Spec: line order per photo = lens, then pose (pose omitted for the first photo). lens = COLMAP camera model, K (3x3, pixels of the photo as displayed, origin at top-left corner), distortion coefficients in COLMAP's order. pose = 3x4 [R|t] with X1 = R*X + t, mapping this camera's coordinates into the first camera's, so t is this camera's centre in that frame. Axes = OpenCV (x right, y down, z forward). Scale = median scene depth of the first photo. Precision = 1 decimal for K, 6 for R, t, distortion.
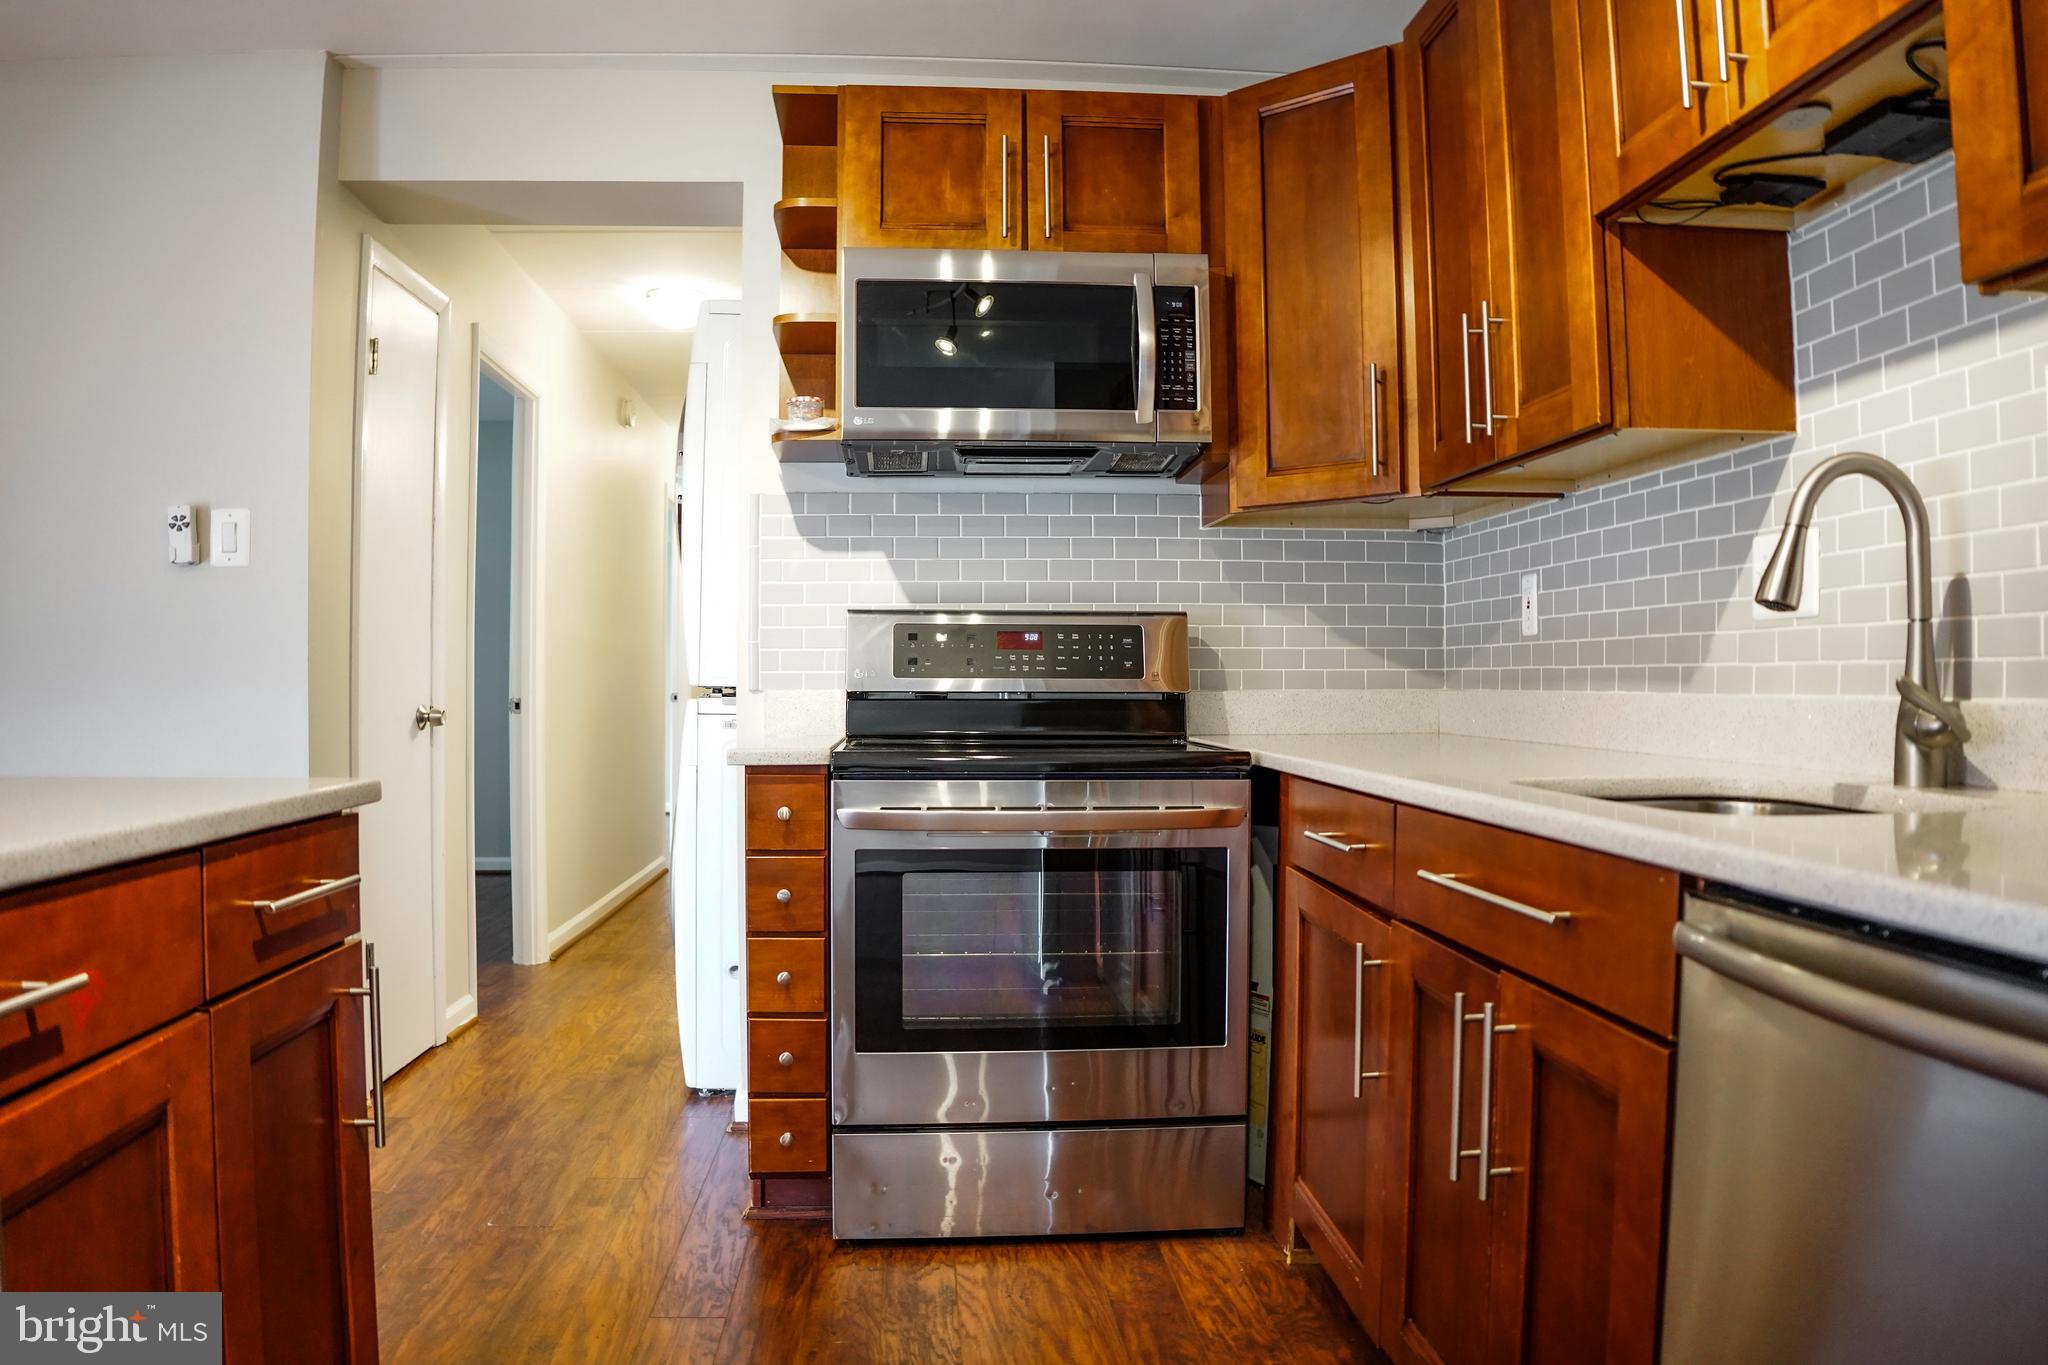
lens RADIAL K [[1349.7, 0, 1028.0], [0, 1349.7, 679.8], [0, 0, 1]] dist [-0.145223, 0.051023]
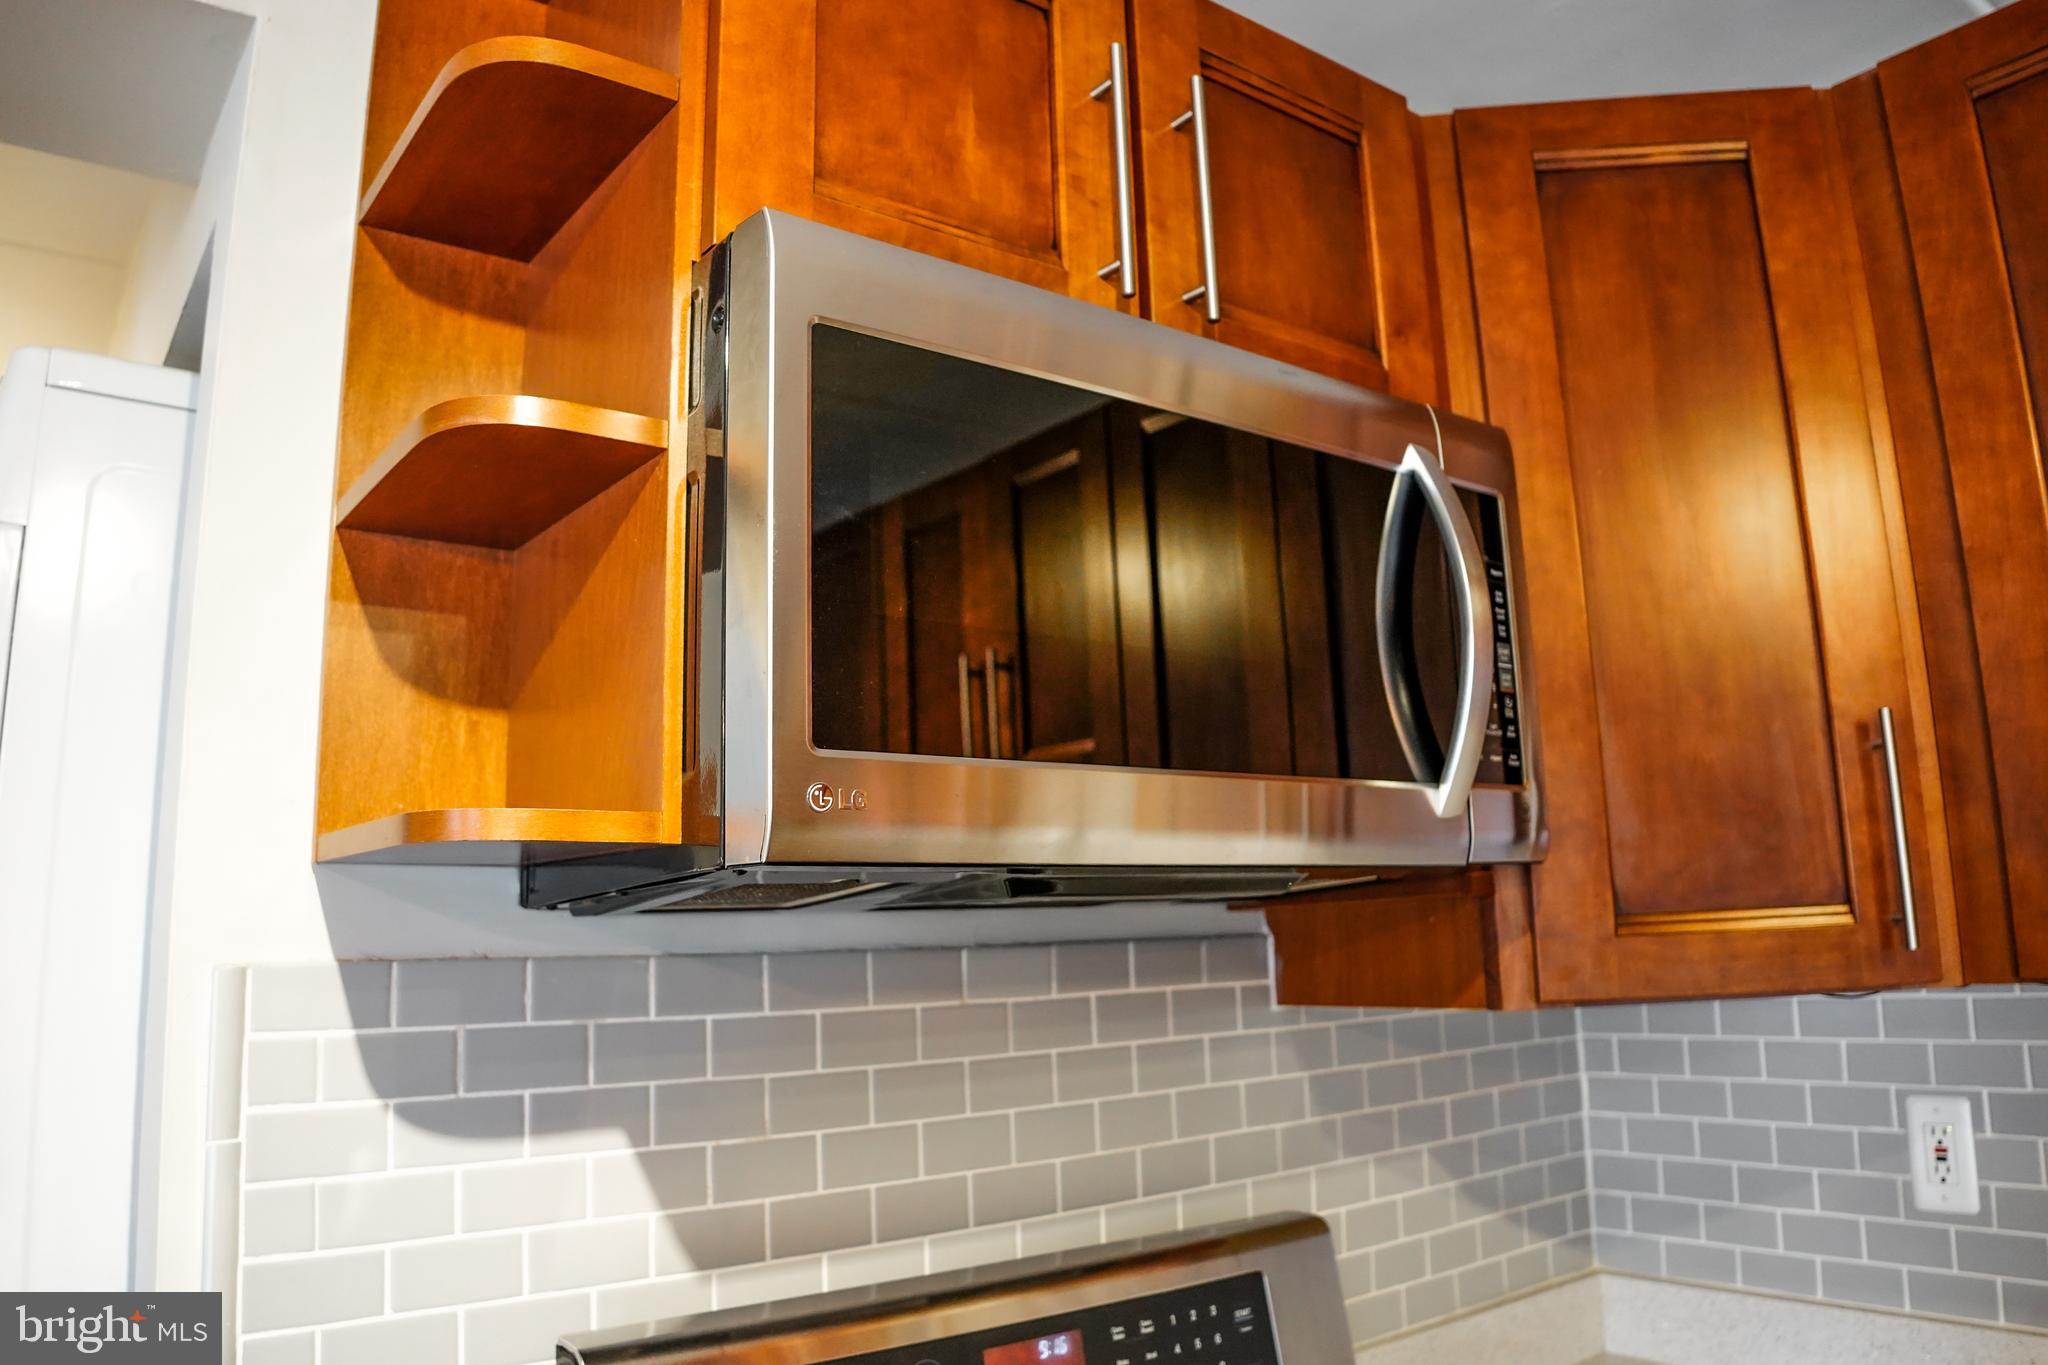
lens RADIAL K [[1477.7, 0, 1008.7], [0, 1477.7, 678.7], [0, 0, 1]] dist [-0.147792, 0.057818]
pose [[0.853202, 0.070750, 0.516760, -0.245815], [0.025444, 0.983932, -0.176720, -0.156049], [-0.520960, 0.163927, 0.837693, 0.688530]]
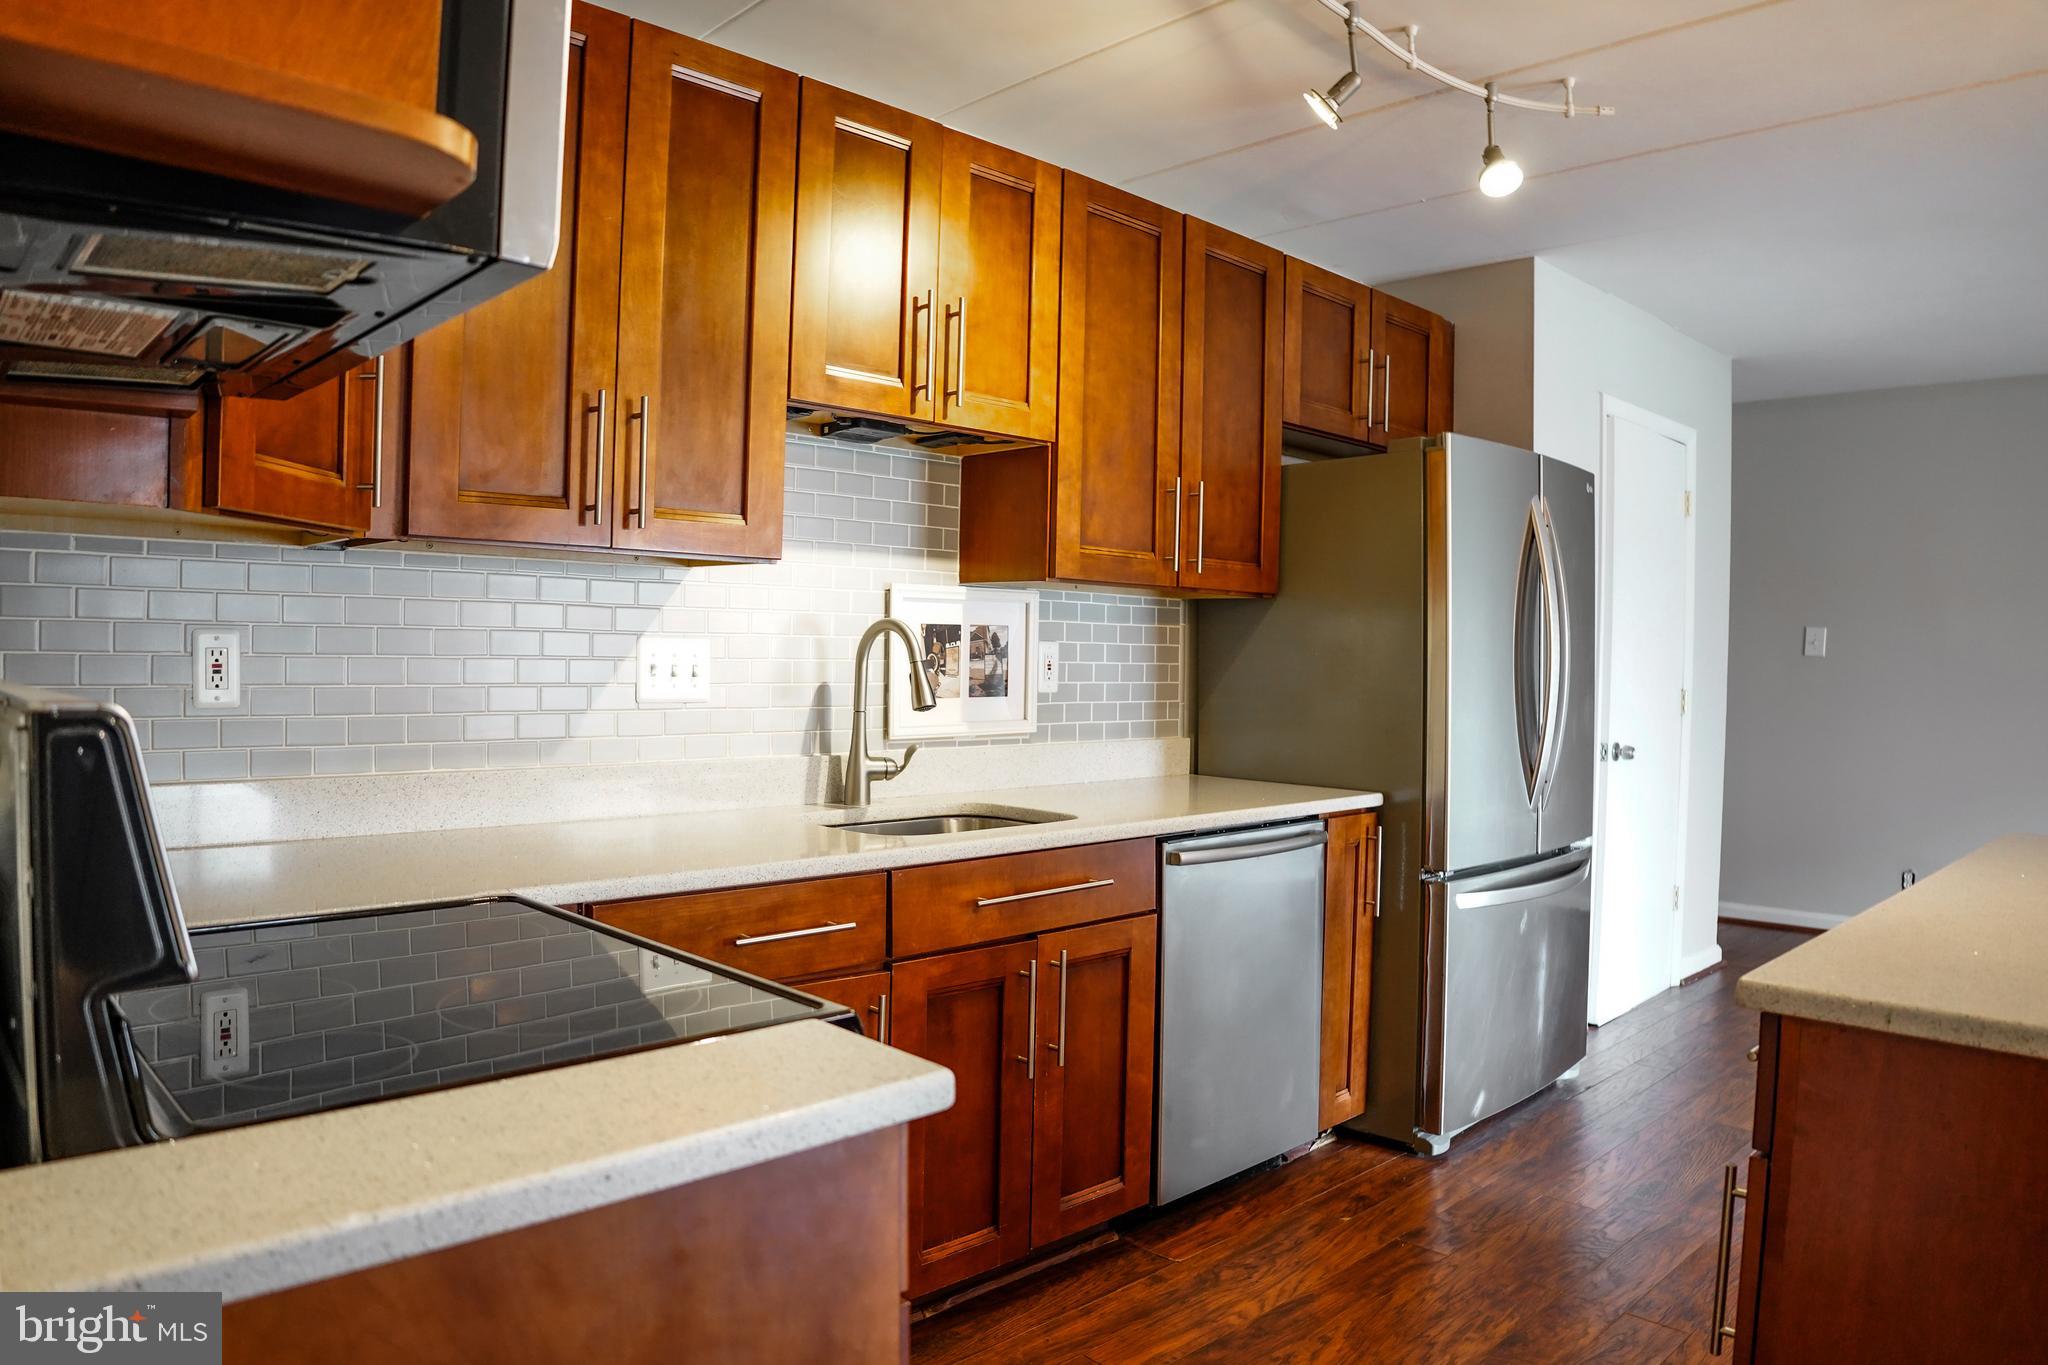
lens RADIAL K [[1349.7, 0, 1028.0], [0, 1349.7, 679.8], [0, 0, 1]] dist [-0.145223, 0.051023]
pose [[-0.626628, -0.022086, 0.779006, -0.497244], [-0.013730, 0.999756, 0.017301, -0.069261], [-0.779198, 0.000145, -0.626778, 1.088747]]
